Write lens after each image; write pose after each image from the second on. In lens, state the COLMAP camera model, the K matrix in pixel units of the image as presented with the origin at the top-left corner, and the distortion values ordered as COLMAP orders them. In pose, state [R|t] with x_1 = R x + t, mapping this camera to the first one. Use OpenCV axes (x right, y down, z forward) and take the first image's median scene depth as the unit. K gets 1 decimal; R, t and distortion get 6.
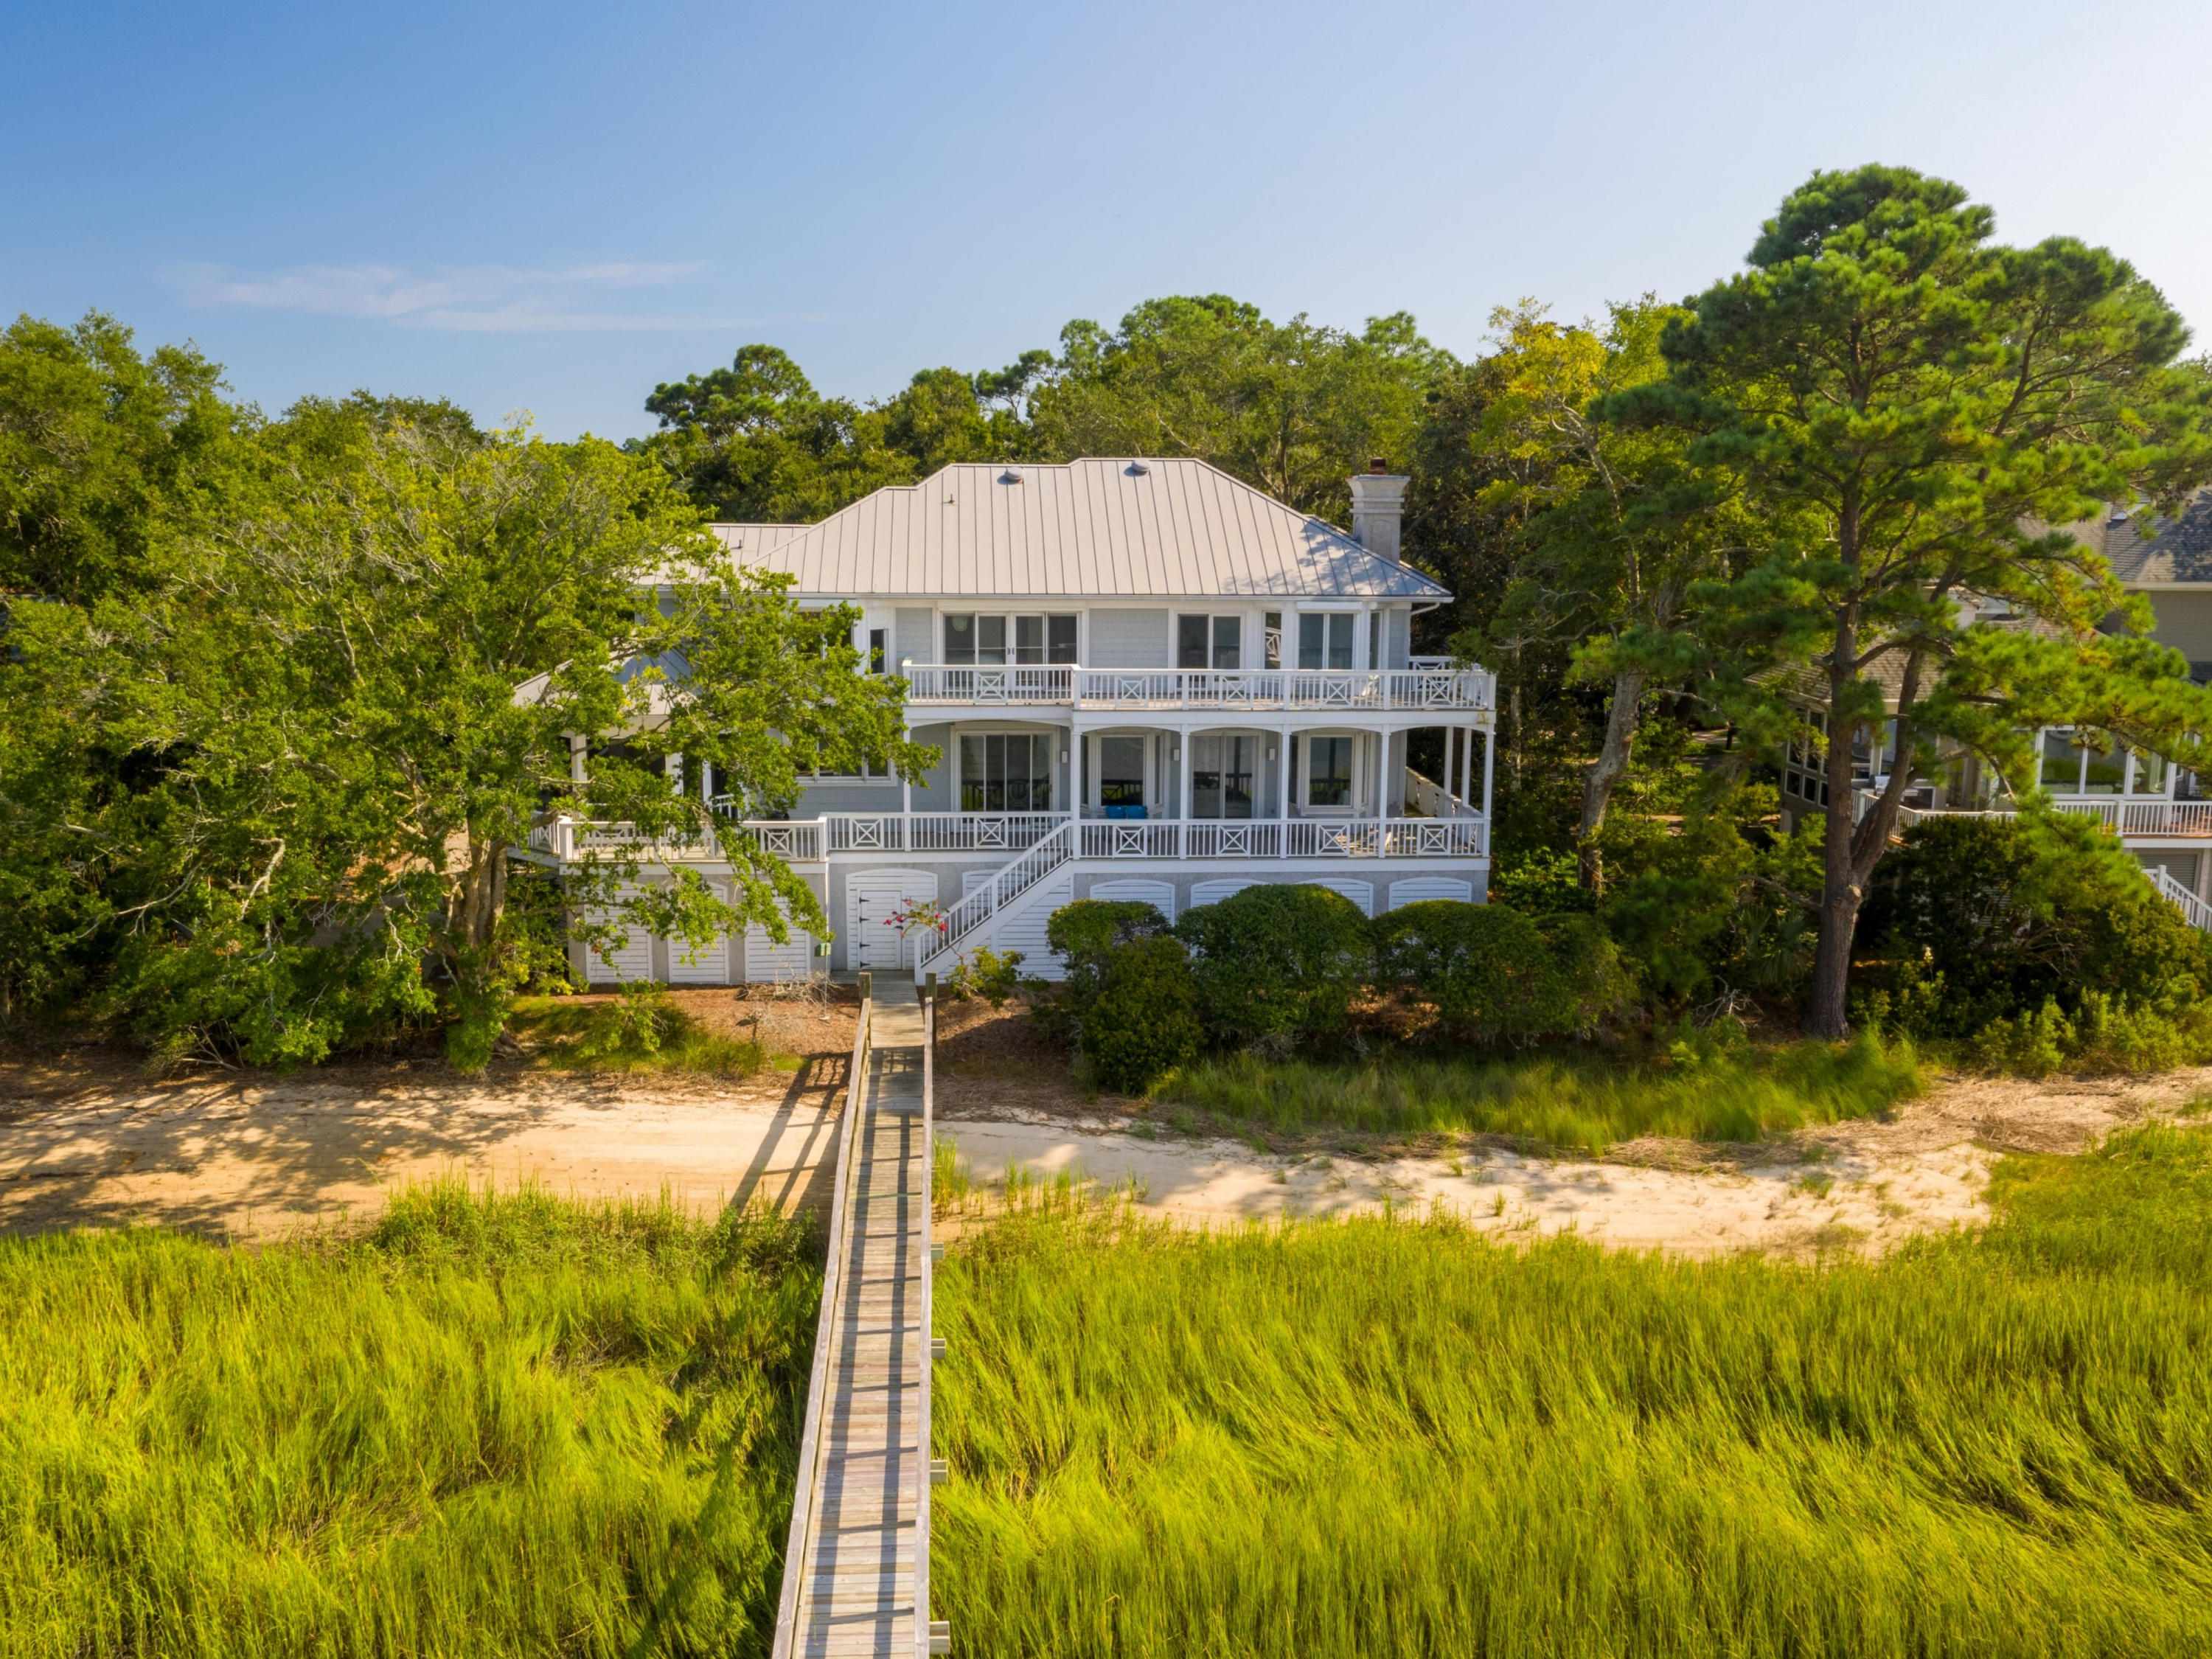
lens RADIAL K [[1969.0, 0, 1111.7], [0, 1969.0, 768.3], [0, 0, 1]] dist [-0.003772, -0.000519]
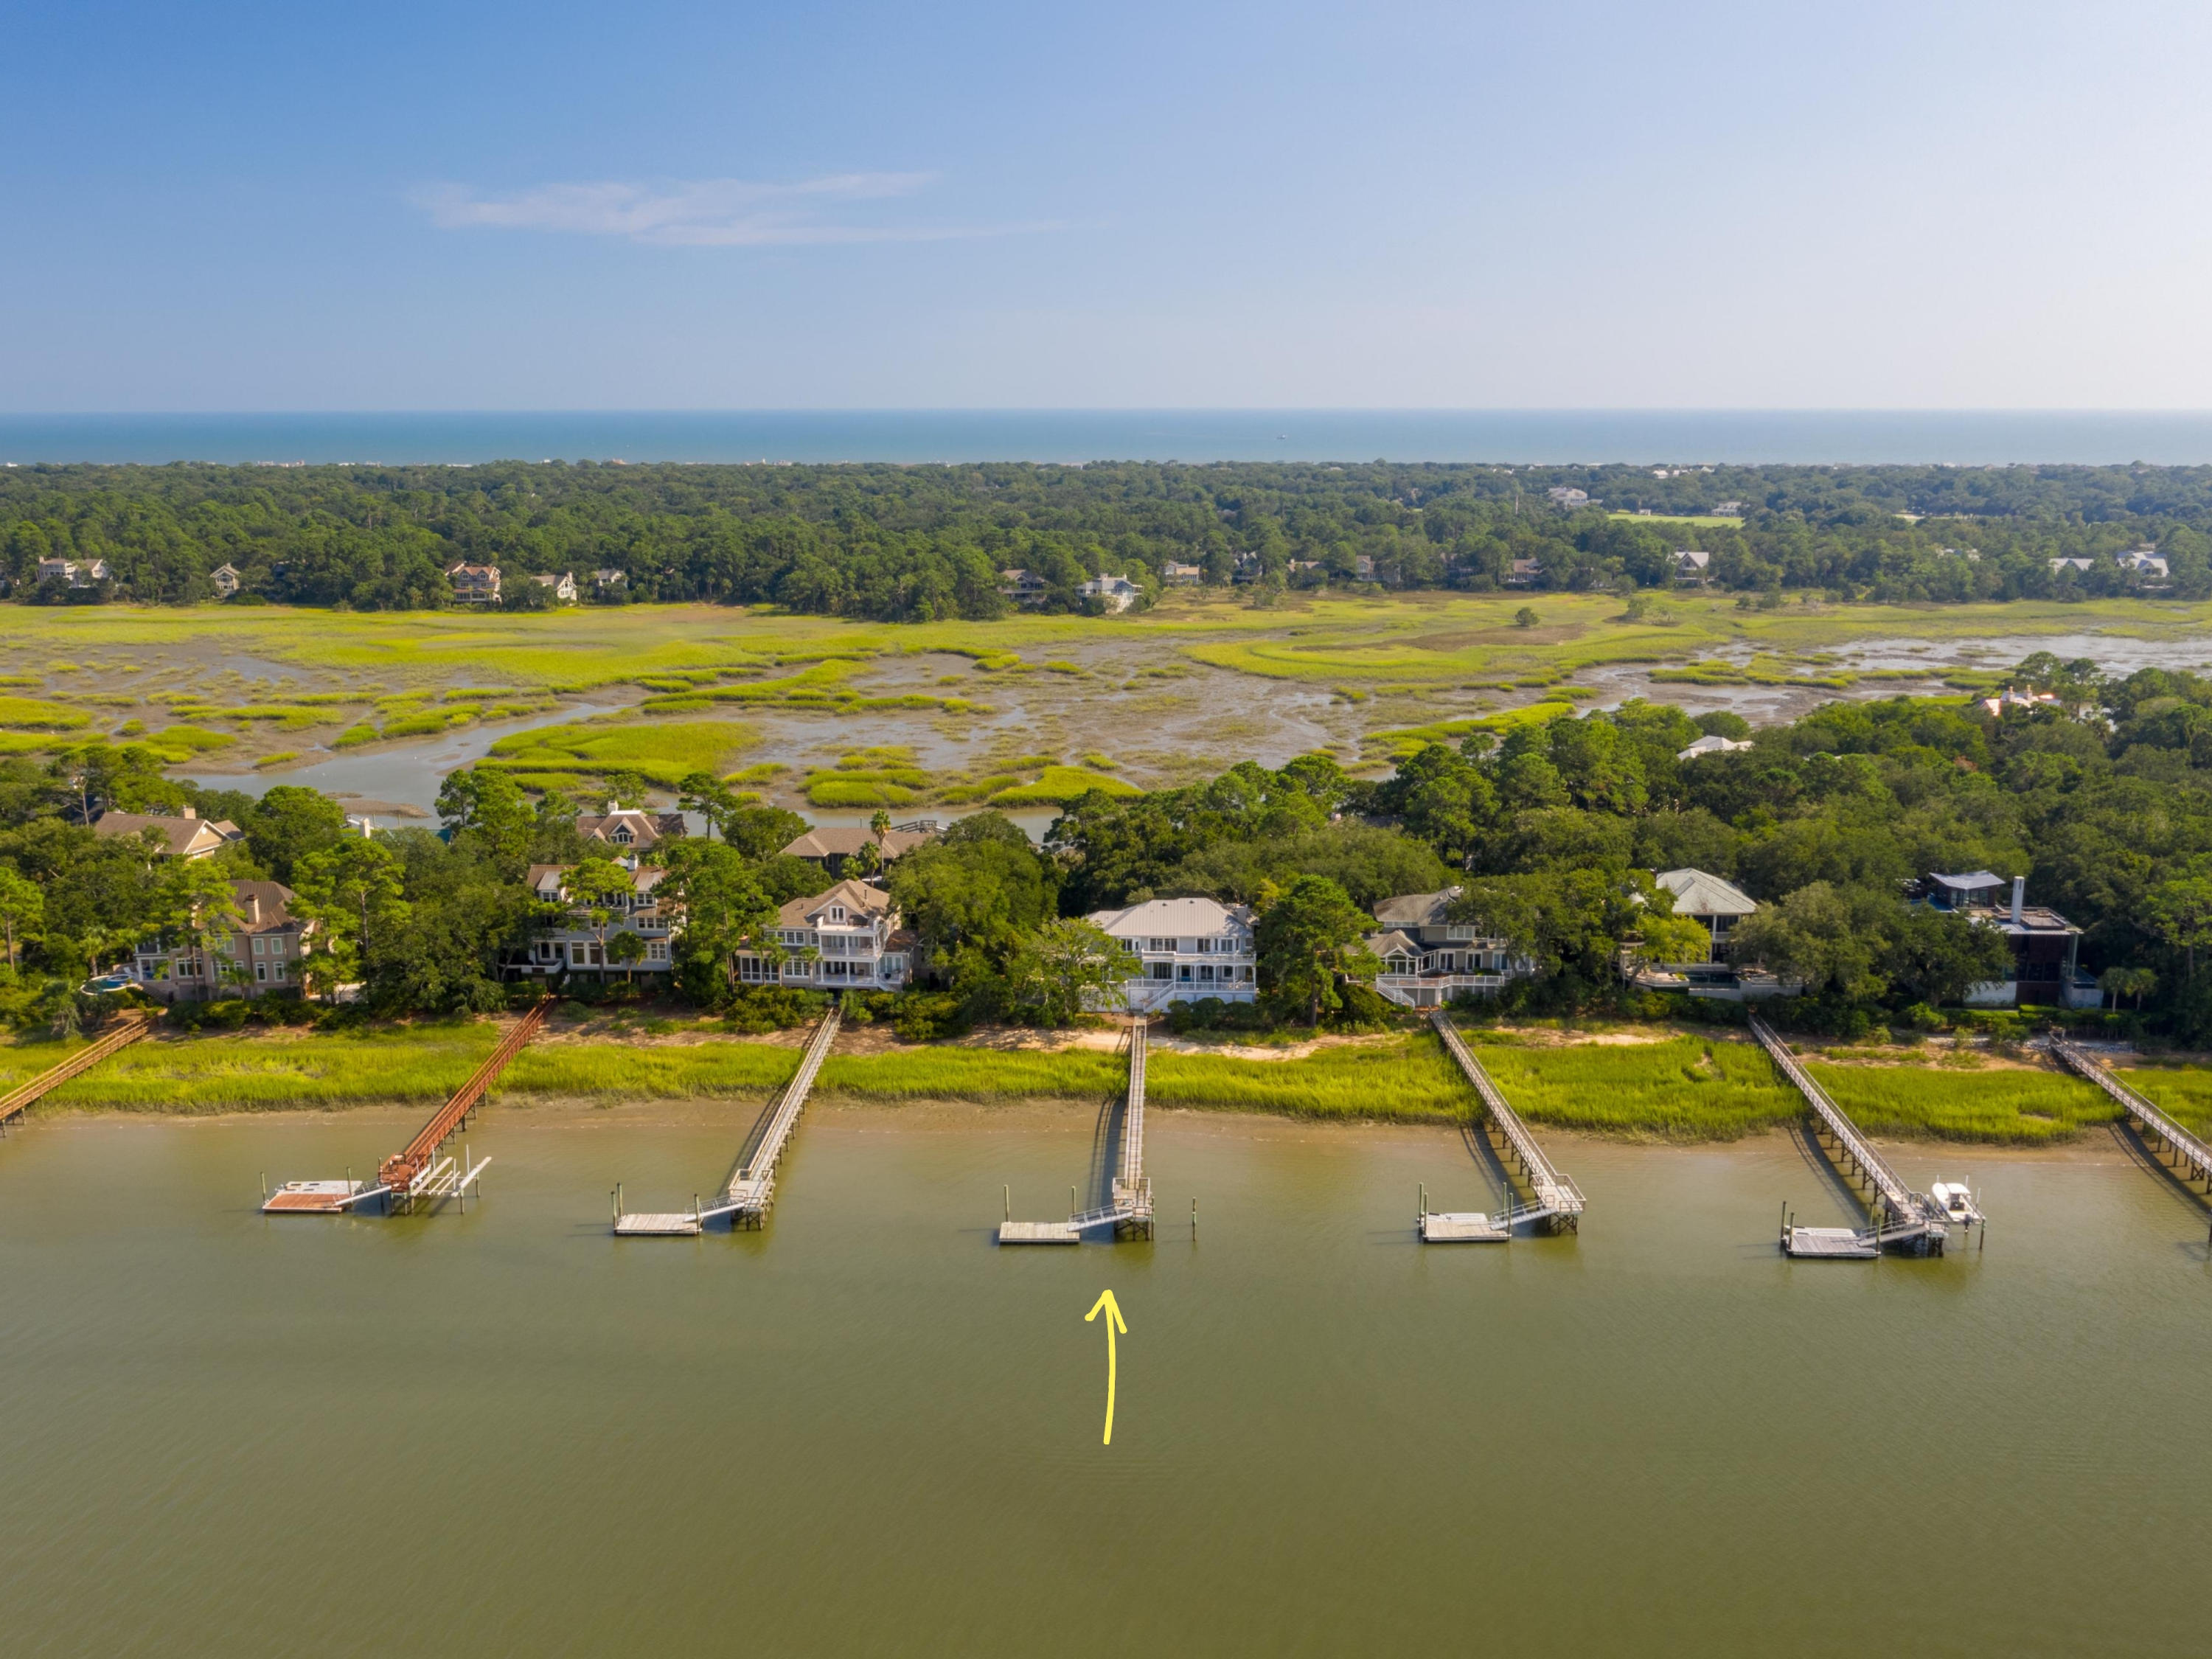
lens RADIAL K [[2283.9, 0, 1106.0], [0, 2283.9, 829.5], [0, 0, 1]] dist [-0.000758, 0.007438]
pose [[0.992956, 0.013824, -0.117674, 0.530839], [-0.004576, 0.996904, 0.078499, -0.890226], [0.118395, -0.077407, 0.989945, -5.211360]]
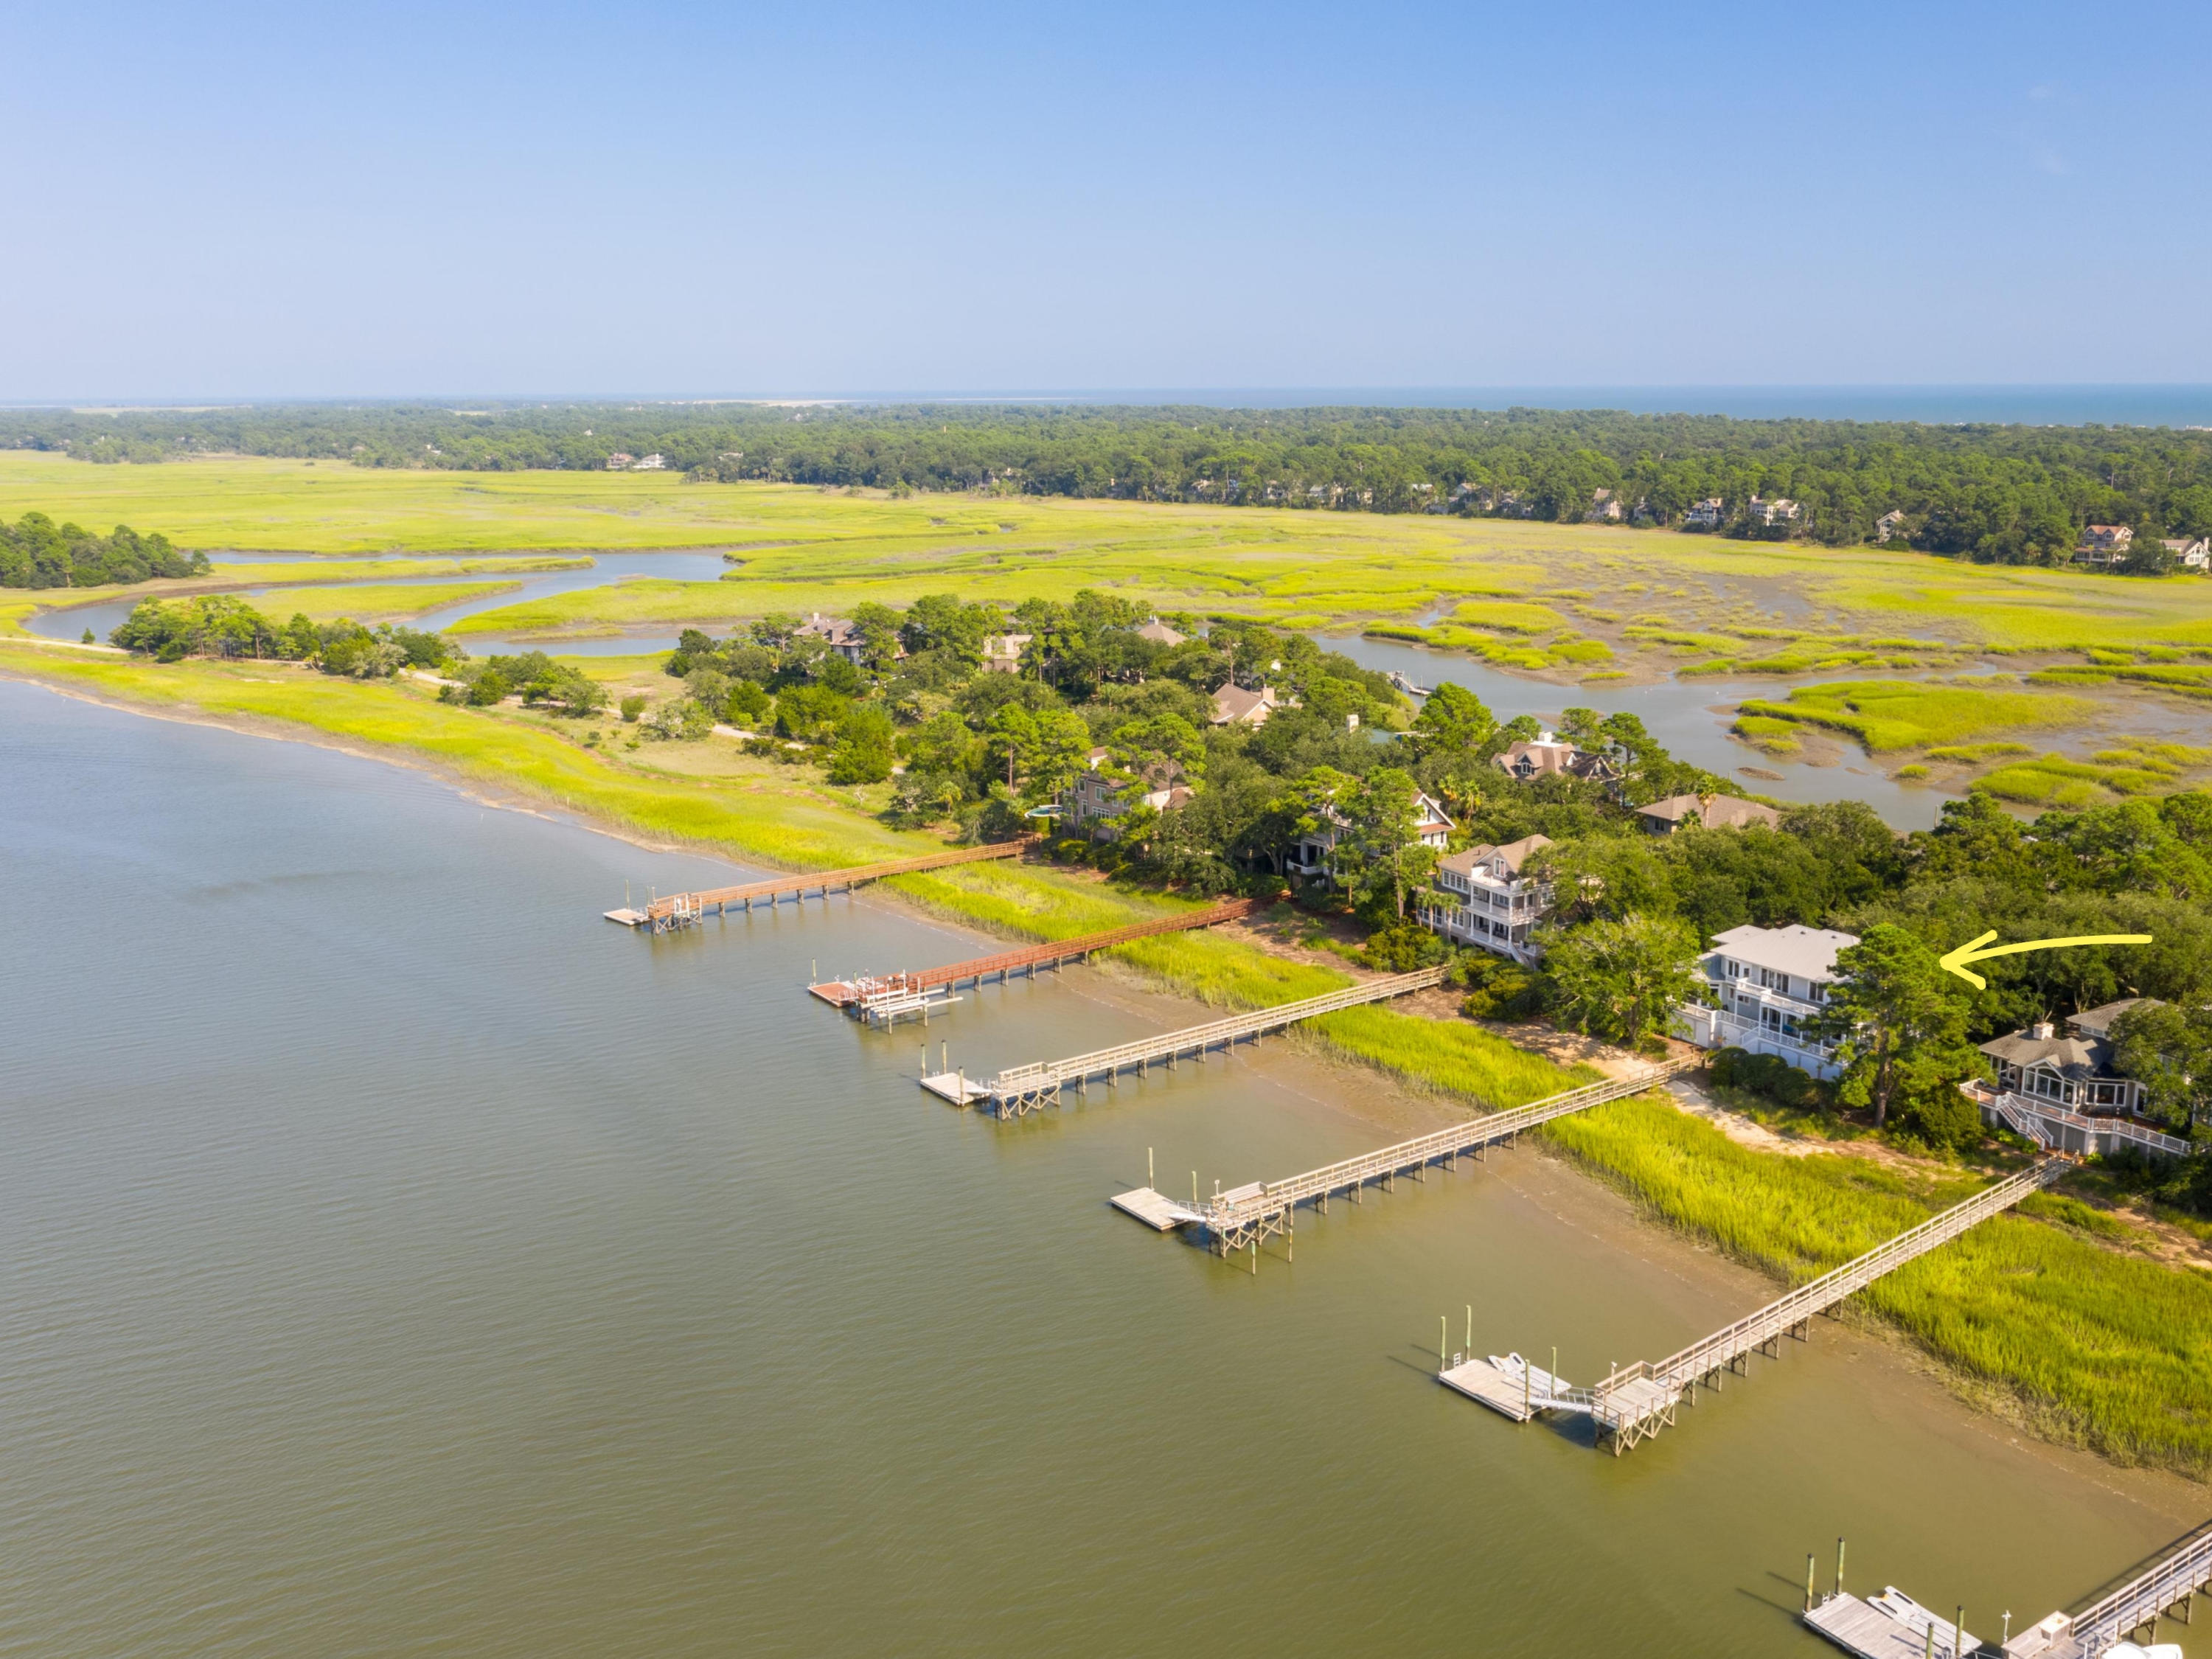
lens RADIAL K [[2076.5, 0, 1106.0], [0, 2076.5, 829.5], [0, 0, 1]] dist [-0.010496, -0.005784]
pose [[0.474720, 0.177233, -0.862107, 3.152577], [-0.089194, 0.984160, 0.153210, -0.970865], [0.875606, 0.004162, 0.483009, -2.414095]]
